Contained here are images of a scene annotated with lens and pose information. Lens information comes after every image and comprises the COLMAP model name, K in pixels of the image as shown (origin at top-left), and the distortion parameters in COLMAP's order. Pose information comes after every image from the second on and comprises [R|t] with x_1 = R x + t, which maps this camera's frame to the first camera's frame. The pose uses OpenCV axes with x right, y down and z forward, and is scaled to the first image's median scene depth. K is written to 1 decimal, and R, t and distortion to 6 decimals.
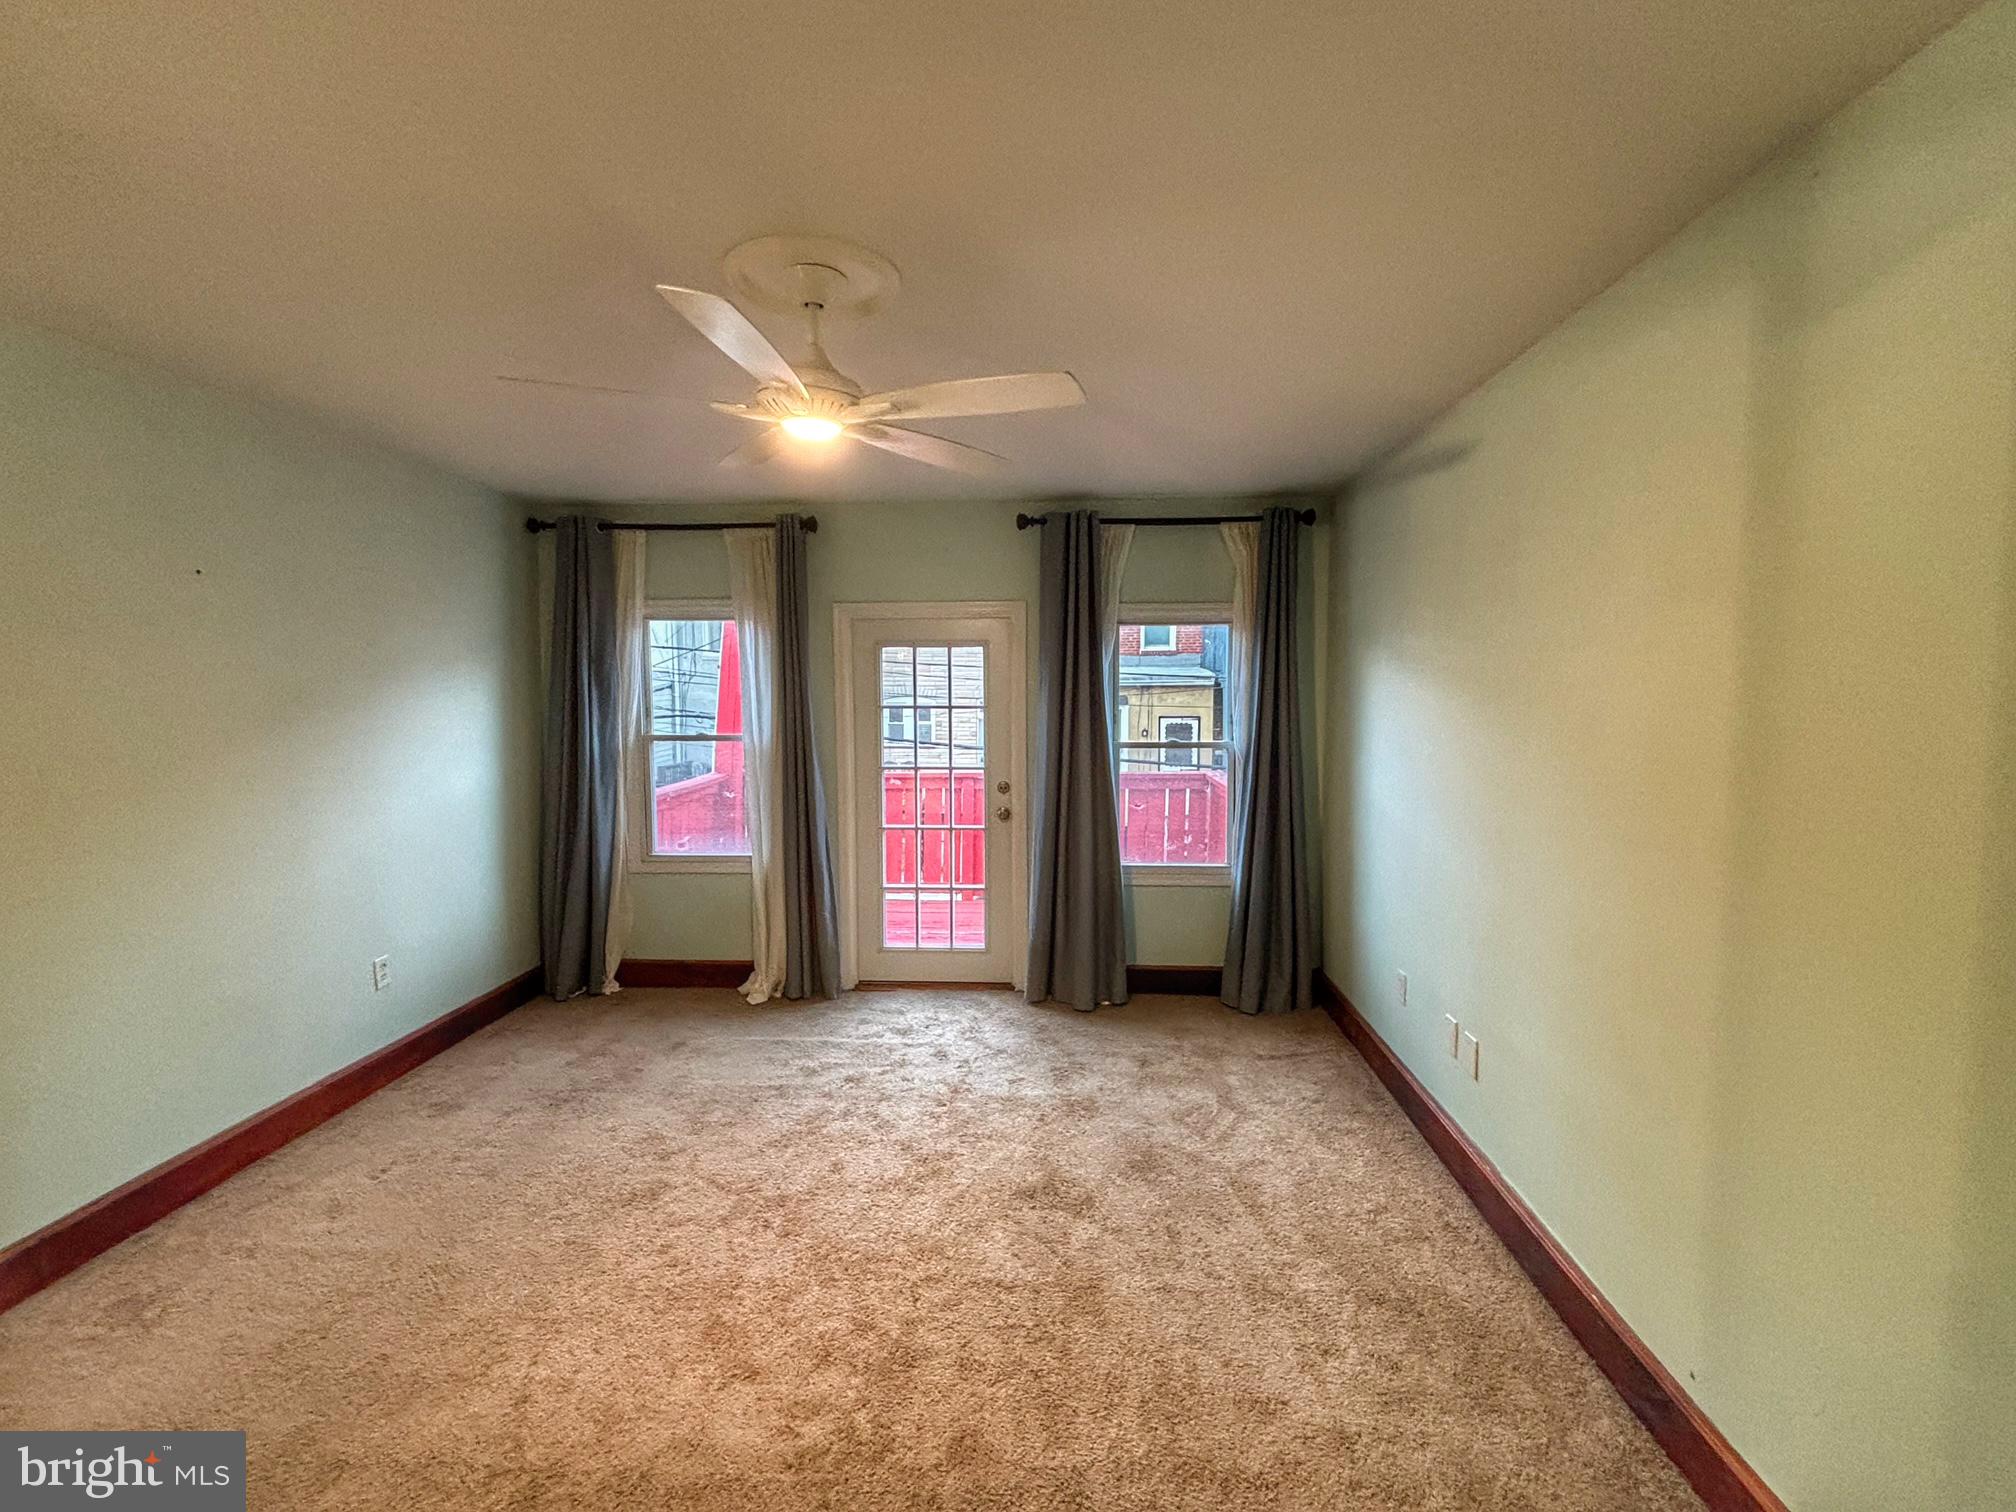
lens RADIAL K [[884.7, 0, 1006.3], [0, 884.7, 749.3], [0, 0, 1]] dist [-0.001947, -0.000041]
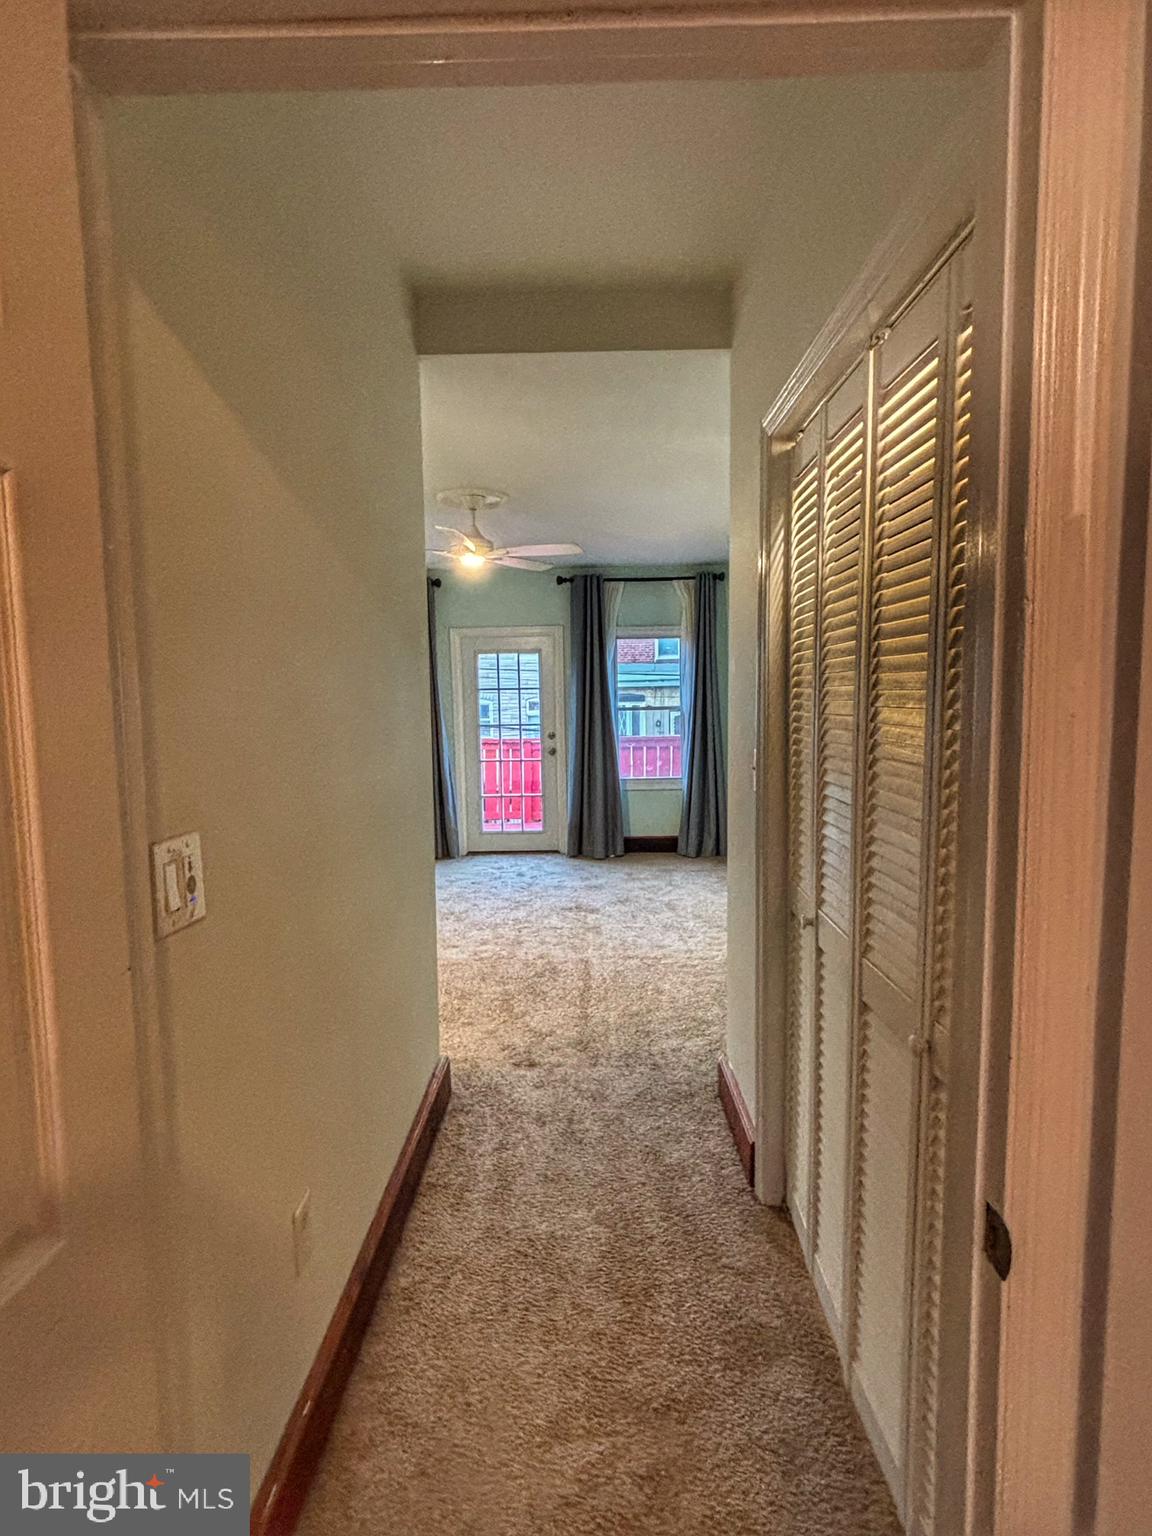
lens RADIAL K [[805.7, 0, 577.0], [0, 805.7, 769.7], [0, 0, 1]] dist [0.002354, 0.000021]
pose [[0.999240, -0.018452, 0.034334, -0.009121], [0.017790, 0.999651, 0.019505, 0.084917], [-0.034682, -0.018880, 0.999220, -0.591934]]
